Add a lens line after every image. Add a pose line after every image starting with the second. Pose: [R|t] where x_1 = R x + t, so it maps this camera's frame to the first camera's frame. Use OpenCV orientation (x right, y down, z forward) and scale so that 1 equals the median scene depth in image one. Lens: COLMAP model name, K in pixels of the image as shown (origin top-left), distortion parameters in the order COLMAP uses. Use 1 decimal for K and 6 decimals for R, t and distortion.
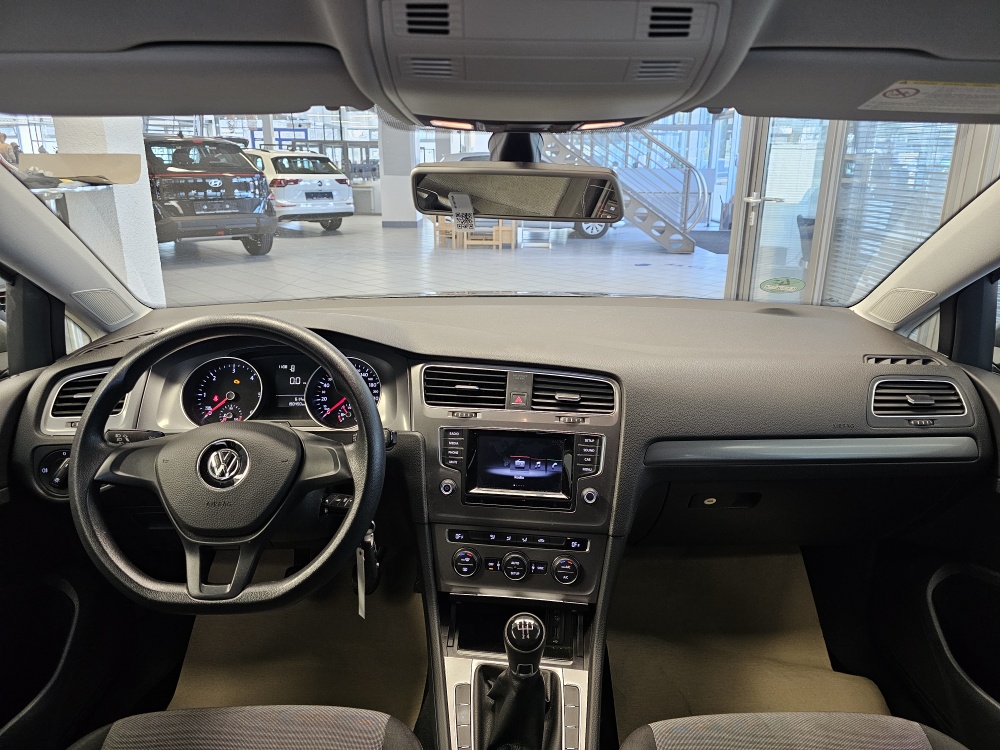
lens RADIAL K [[683.6, 0, 502.1], [0, 683.6, 364.5], [0, 0, 1]] dist [0.055290, -0.042437]
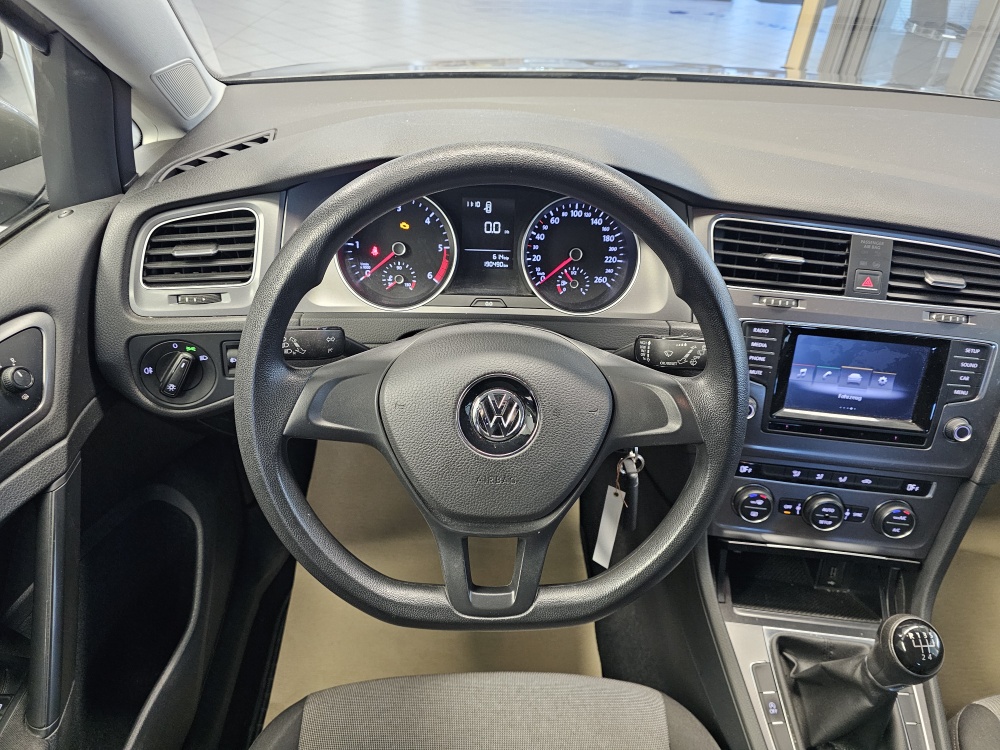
lens RADIAL K [[683.6, 0, 503.0], [0, 683.6, 377.0], [0, 0, 1]] dist [0.055290, -0.042437]
pose [[0.997997, 0.025892, 0.057717, -0.354117], [-0.044425, 0.936411, 0.348081, -0.076643], [-0.045035, -0.349948, 0.935686, 0.370264]]
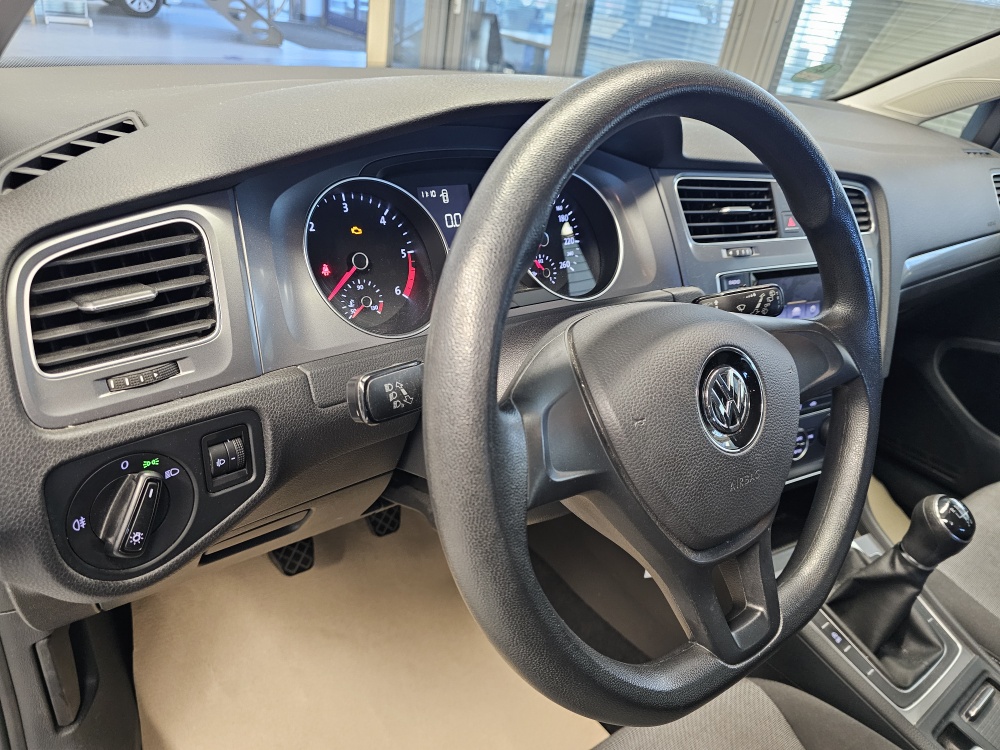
lens RADIAL K [[683.6, 0, 502.0], [0, 683.6, 370.2], [0, 0, 1]] dist [0.055290, -0.042437]
pose [[0.800983, -0.196352, 0.565572, -0.646071], [0.039328, 0.959904, 0.277555, -0.011710], [-0.597394, -0.200074, 0.776589, 0.591134]]
